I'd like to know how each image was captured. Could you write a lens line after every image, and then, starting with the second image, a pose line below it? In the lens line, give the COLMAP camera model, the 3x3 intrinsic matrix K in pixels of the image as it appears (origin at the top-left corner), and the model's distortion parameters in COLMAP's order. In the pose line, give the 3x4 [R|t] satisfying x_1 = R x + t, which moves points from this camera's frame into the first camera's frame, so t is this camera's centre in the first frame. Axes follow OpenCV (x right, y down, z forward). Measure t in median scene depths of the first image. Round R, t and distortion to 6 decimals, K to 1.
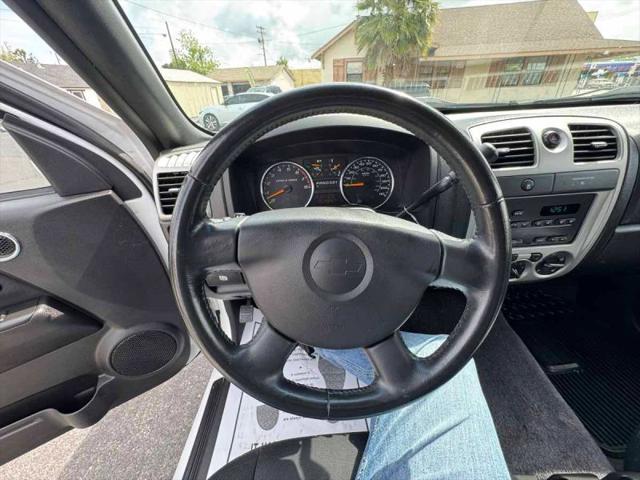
lens RADIAL K [[255.9, 0, 320.0], [0, 255.9, 240.0], [0, 0, 1]] dist [-0.002201, -0.000112]
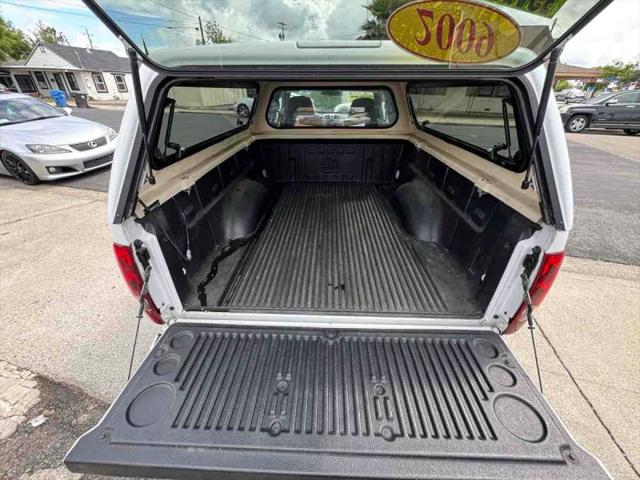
lens RADIAL K [[255.9, 0, 320.0], [0, 255.9, 240.0], [0, 0, 1]] dist [-0.002201, -0.000112]
pose [[0.997057, 0.074786, -0.016842, 0.014572], [-0.074474, 0.997052, 0.018446, 0.056684], [0.018172, -0.017138, 0.999688, -0.120957]]
